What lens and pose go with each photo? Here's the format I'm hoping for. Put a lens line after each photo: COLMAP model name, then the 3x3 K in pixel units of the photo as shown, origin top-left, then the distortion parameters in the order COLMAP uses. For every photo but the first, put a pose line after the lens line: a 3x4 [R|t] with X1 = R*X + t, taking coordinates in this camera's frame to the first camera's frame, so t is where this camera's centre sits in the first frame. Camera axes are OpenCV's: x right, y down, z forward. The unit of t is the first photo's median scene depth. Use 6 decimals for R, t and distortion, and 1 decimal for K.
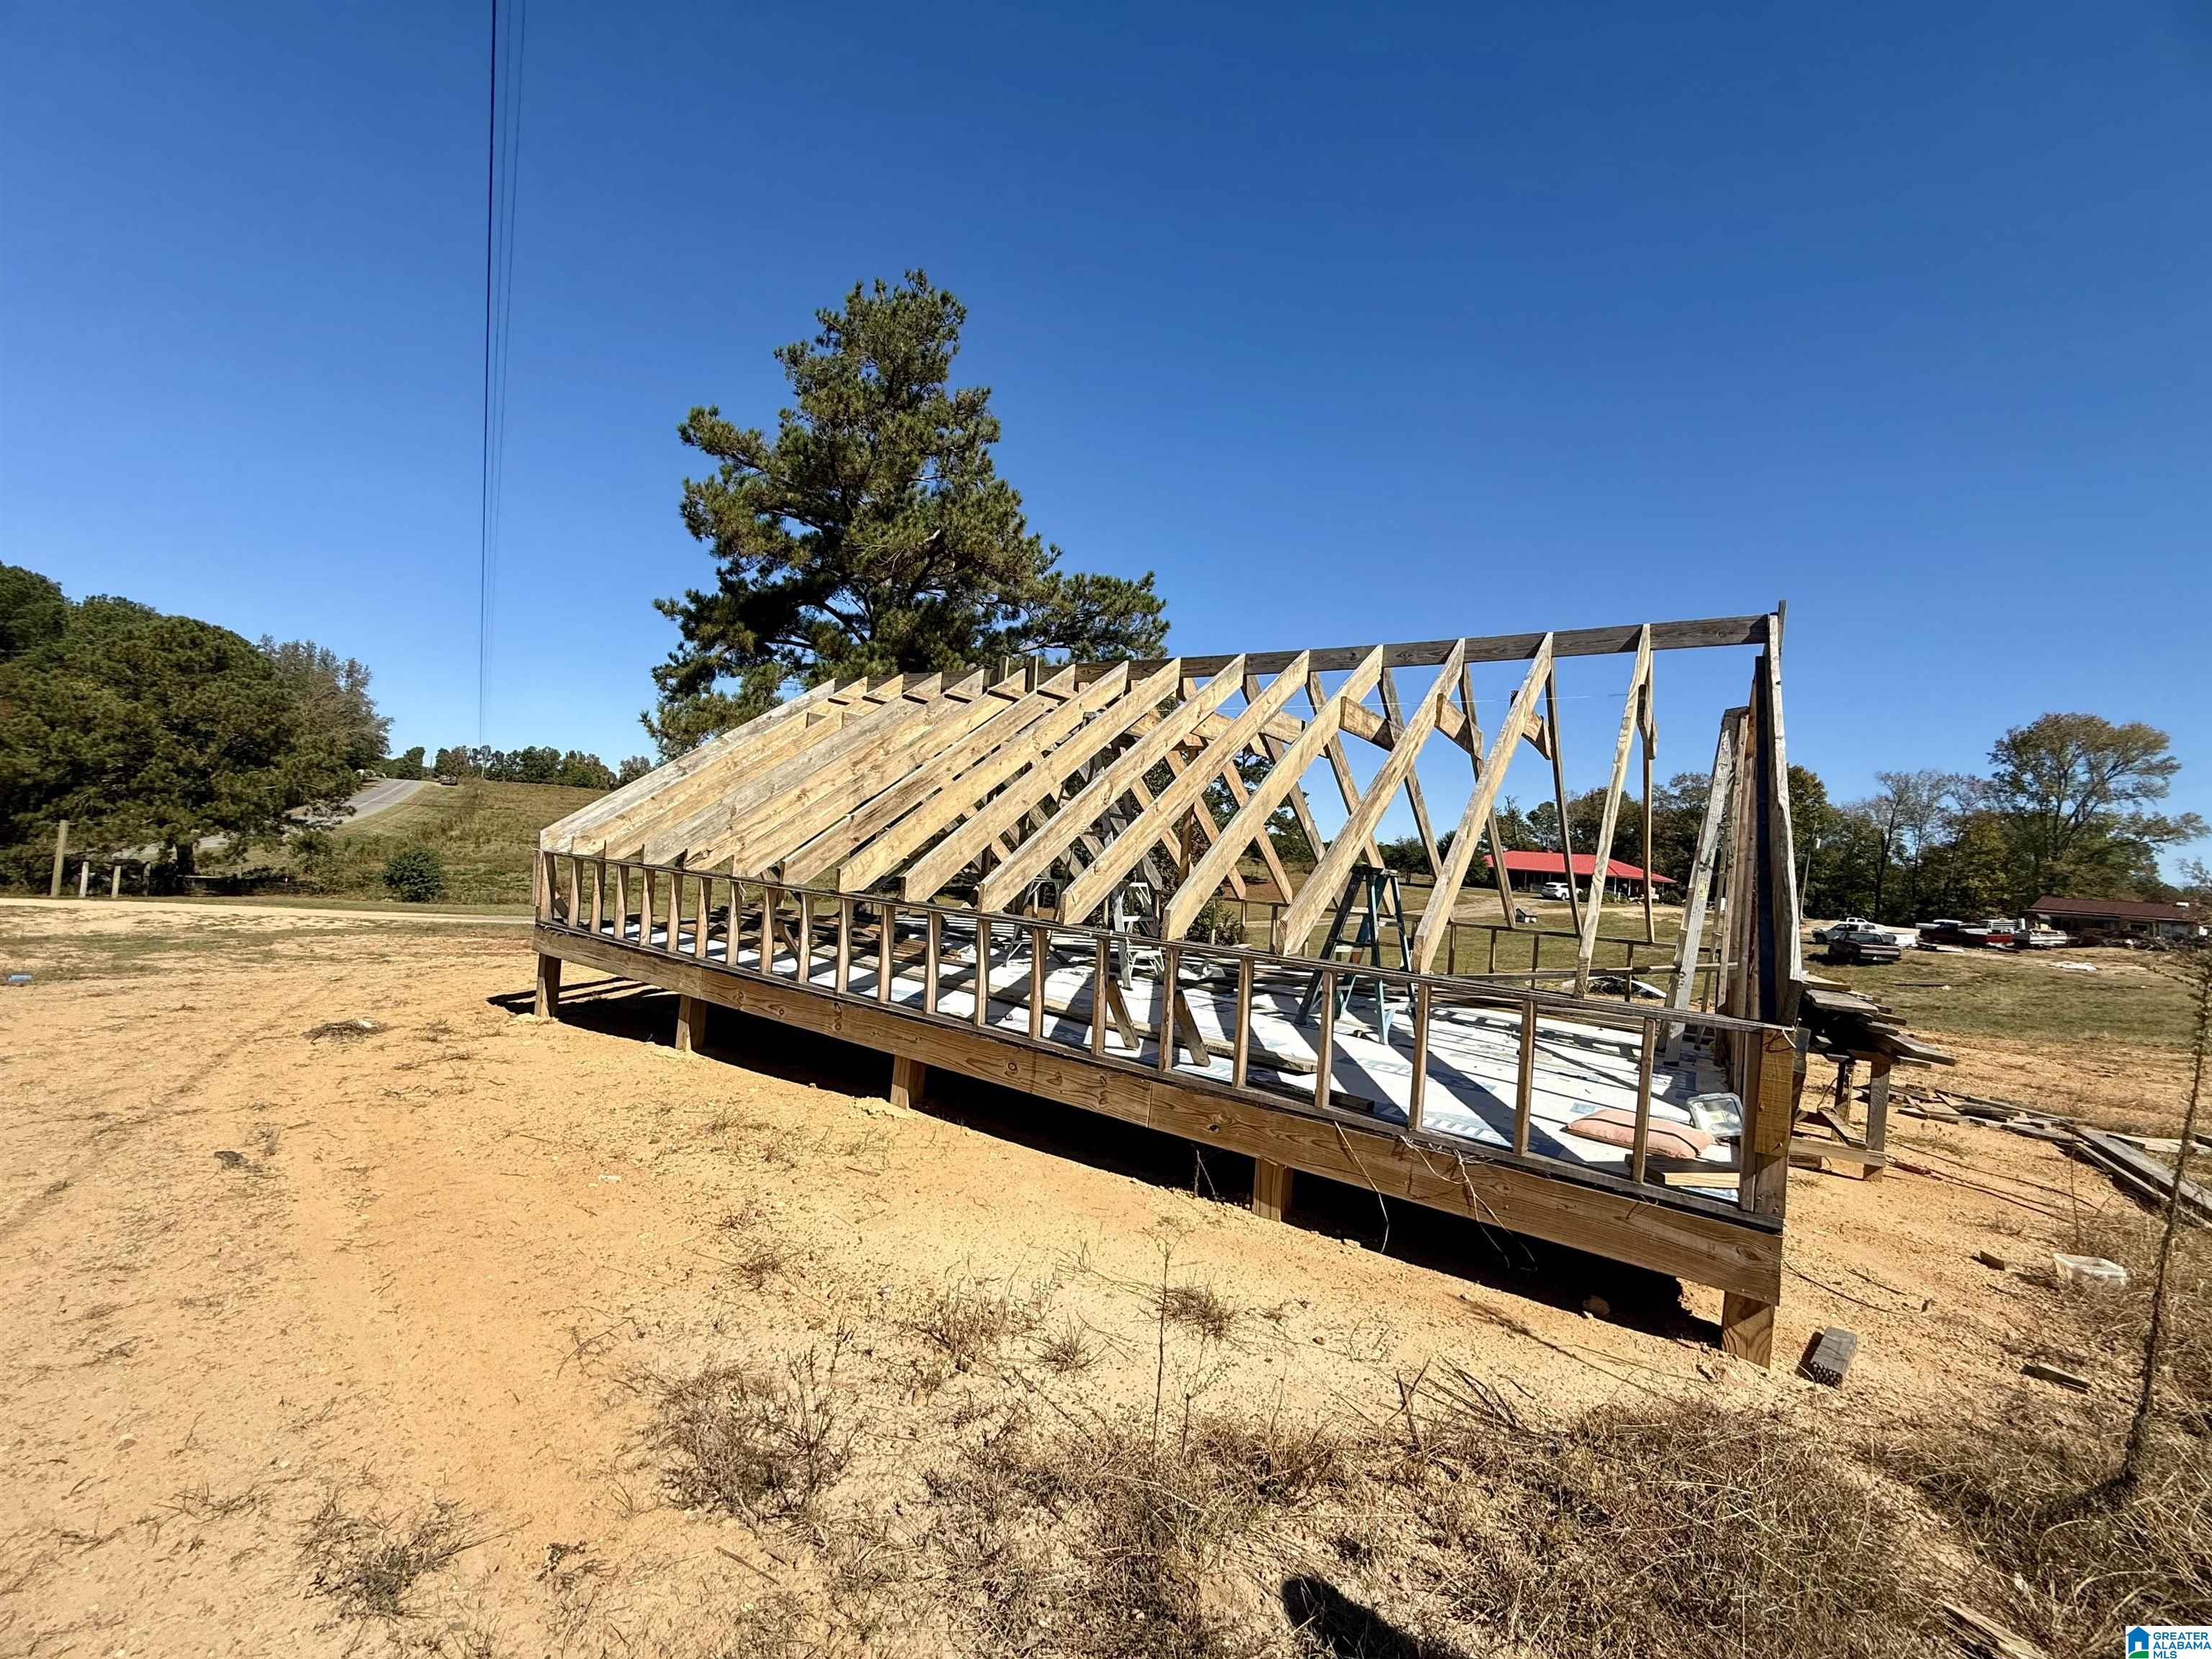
lens RADIAL K [[876.3, 0, 1098.3], [0, 876.3, 825.3], [0, 0, 1]] dist [-0.002330, 0.000487]
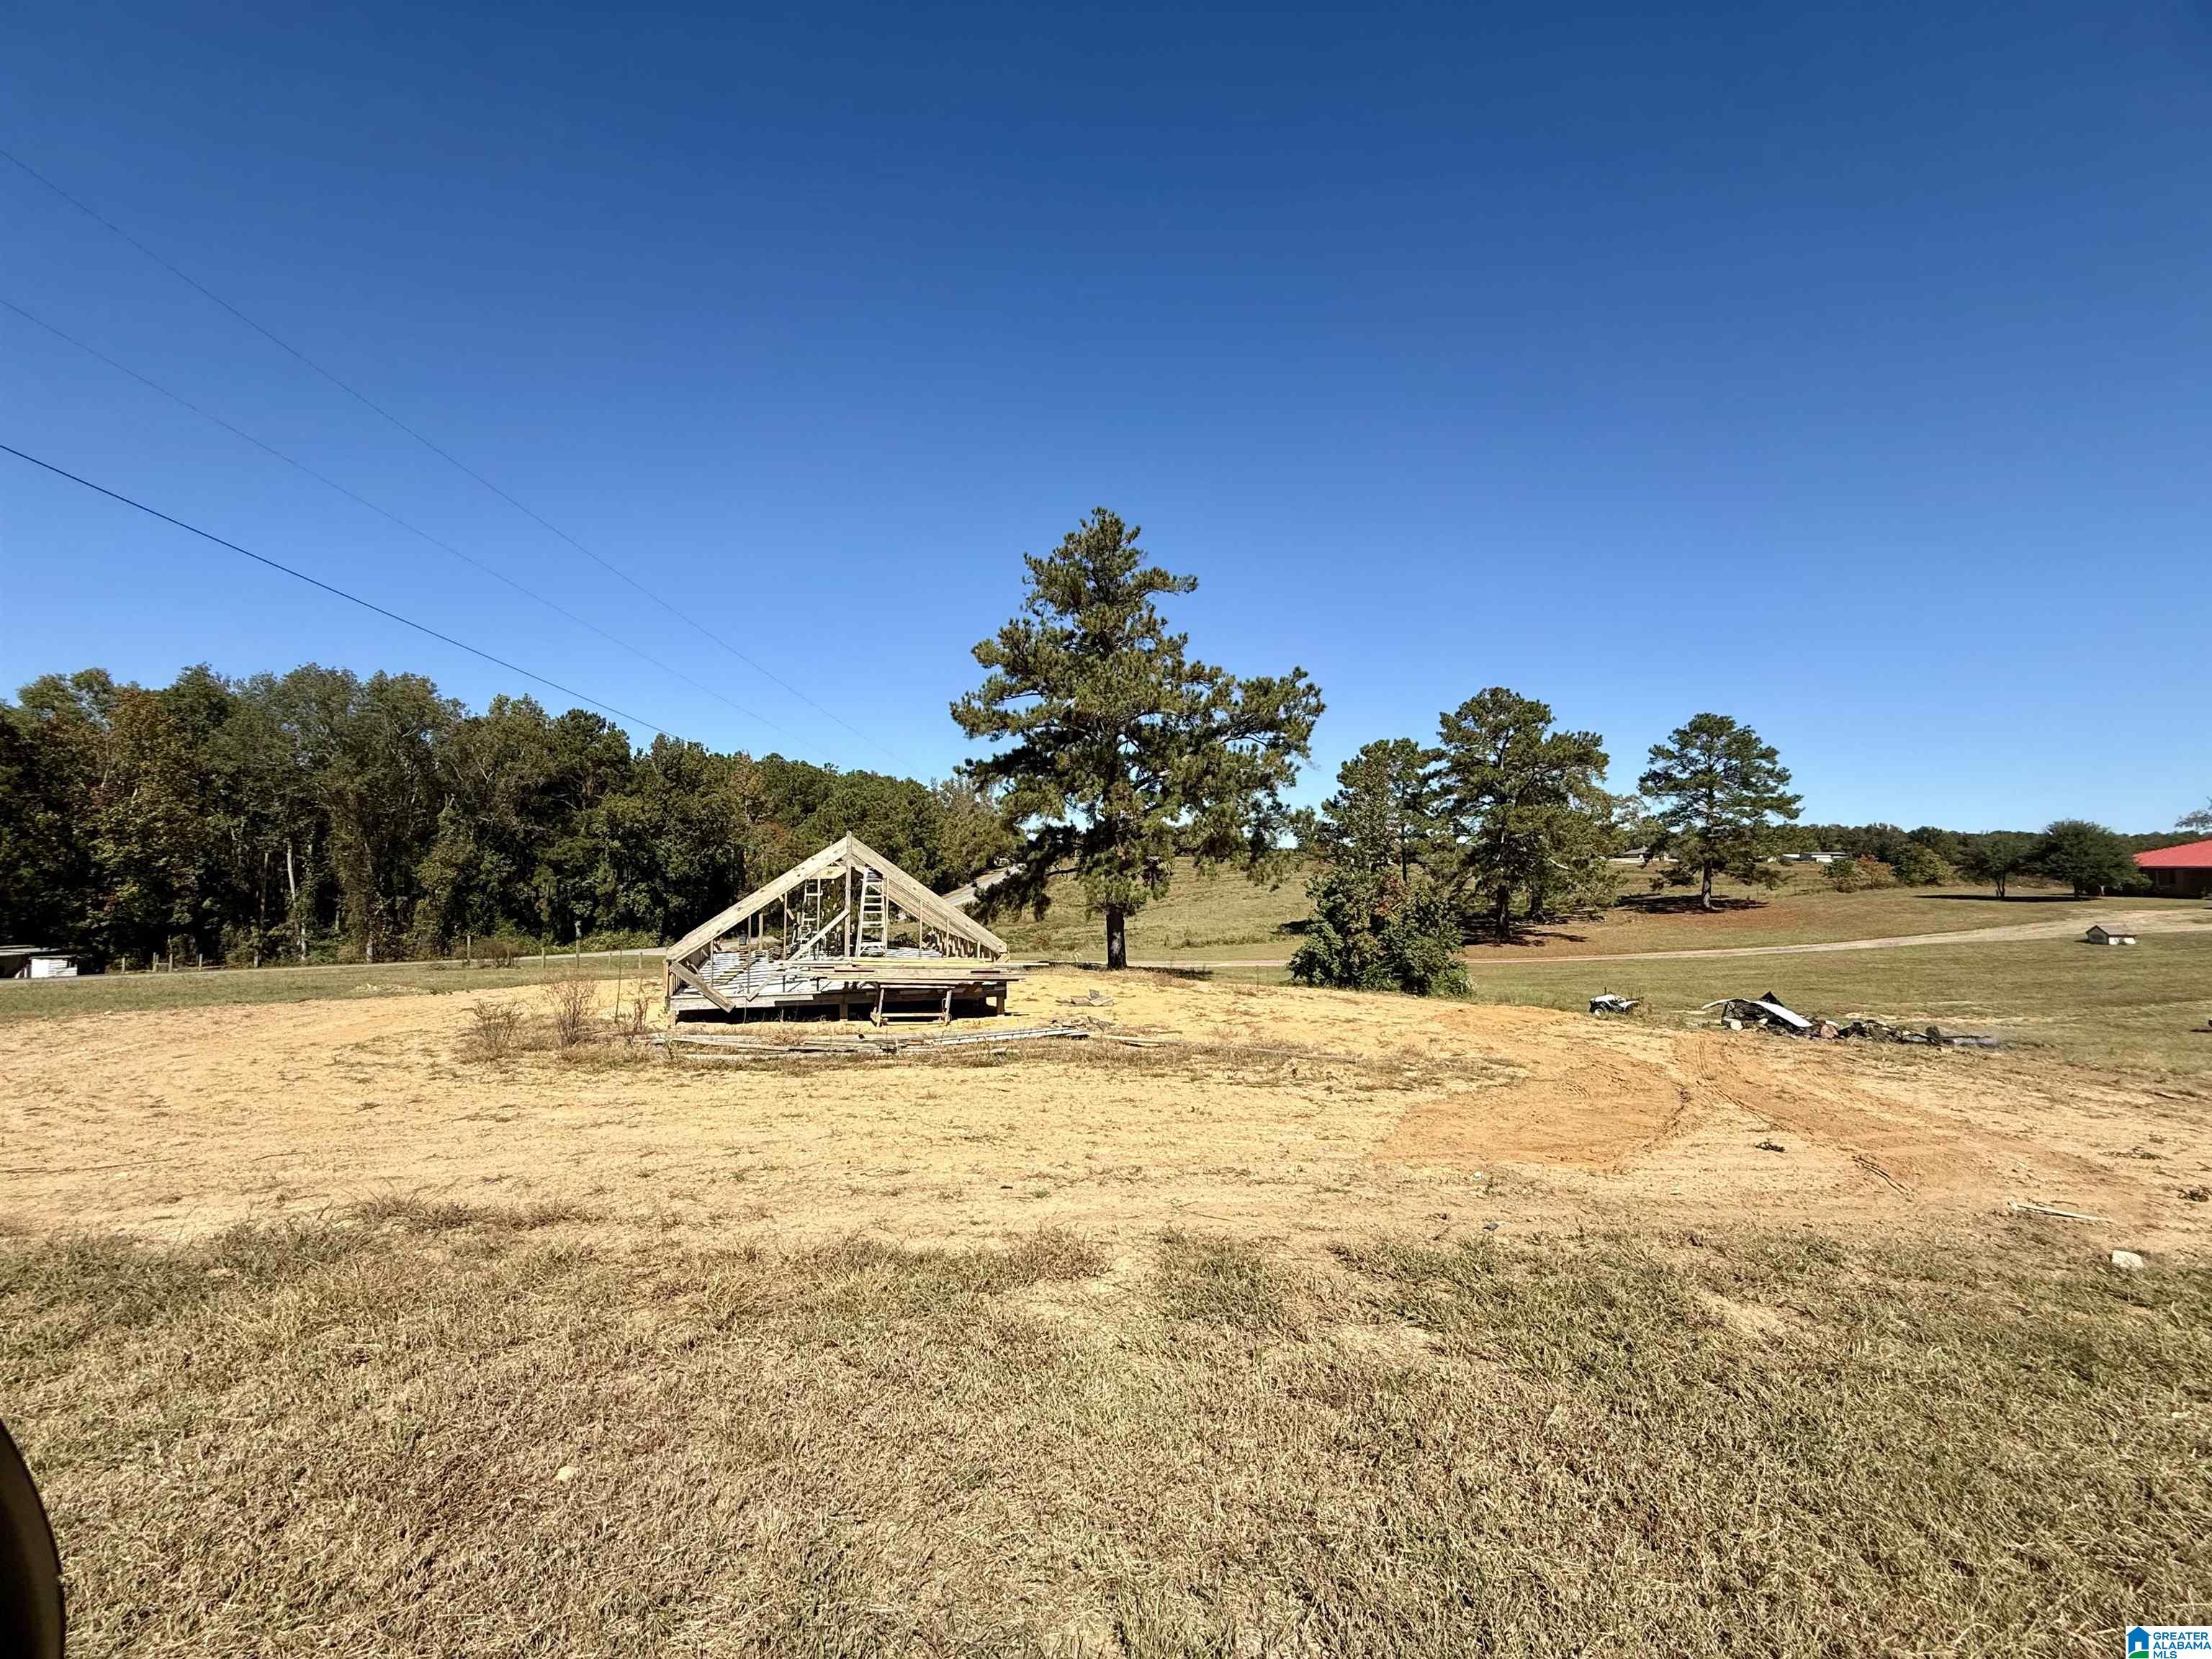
lens RADIAL K [[876.3, 0, 1098.3], [0, 876.3, 825.3], [0, 0, 1]] dist [-0.002330, 0.000487]
pose [[0.800960, -0.106118, -0.589239, 0.392873], [0.074671, 0.994189, -0.077545, 0.001820], [0.594043, 0.018112, 0.804229, -0.100614]]
